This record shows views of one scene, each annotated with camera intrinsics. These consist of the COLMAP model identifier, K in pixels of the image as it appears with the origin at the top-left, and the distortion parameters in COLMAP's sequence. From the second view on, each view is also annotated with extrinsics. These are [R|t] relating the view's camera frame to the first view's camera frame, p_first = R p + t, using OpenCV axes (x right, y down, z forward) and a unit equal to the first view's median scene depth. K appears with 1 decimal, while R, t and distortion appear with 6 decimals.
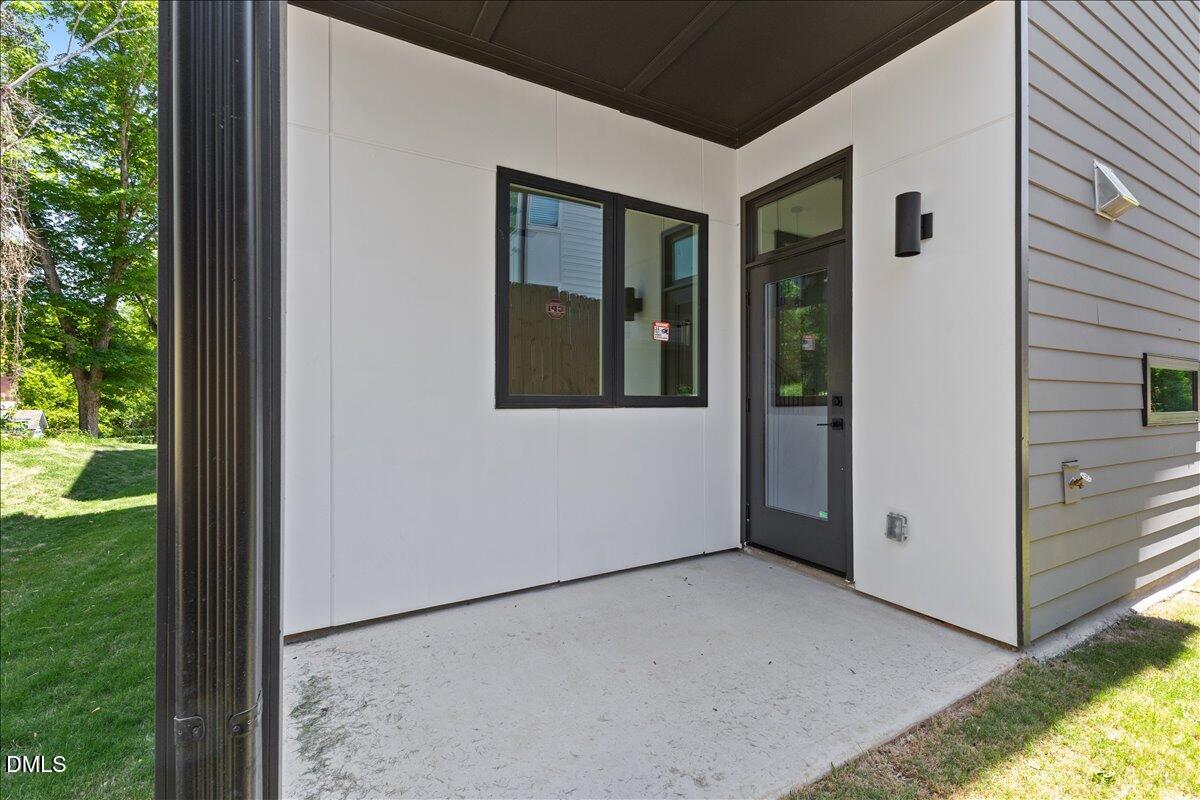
lens RADIAL K [[520.8, 0, 602.3], [0, 520.8, 396.5], [0, 0, 1]] dist [0.000087, -0.000245]
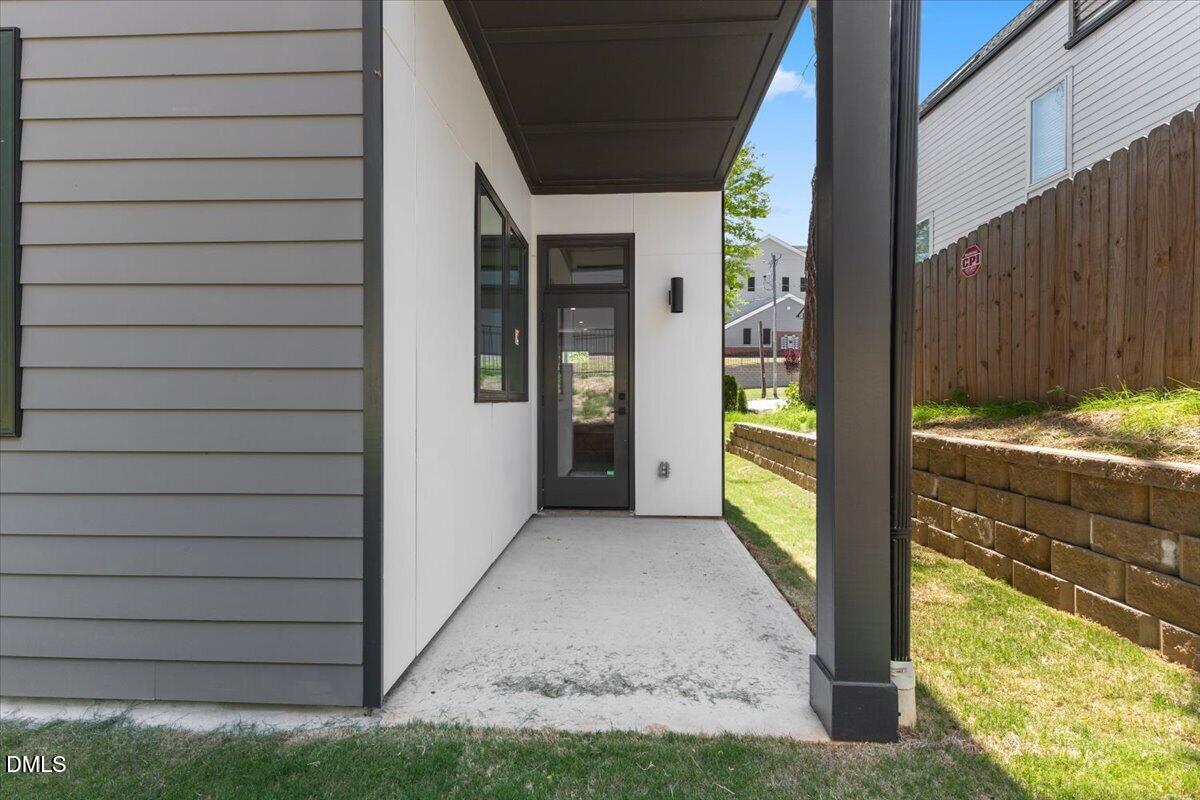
lens RADIAL K [[520.8, 0, 602.3], [0, 520.8, 396.5], [0, 0, 1]] dist [0.000087, -0.000245]
pose [[0.536865, 0.000346, 0.843668, -0.971329], [0.000921, 0.999999, -0.000996, 0.012121], [-0.843667, 0.001312, 0.536865, 0.251687]]
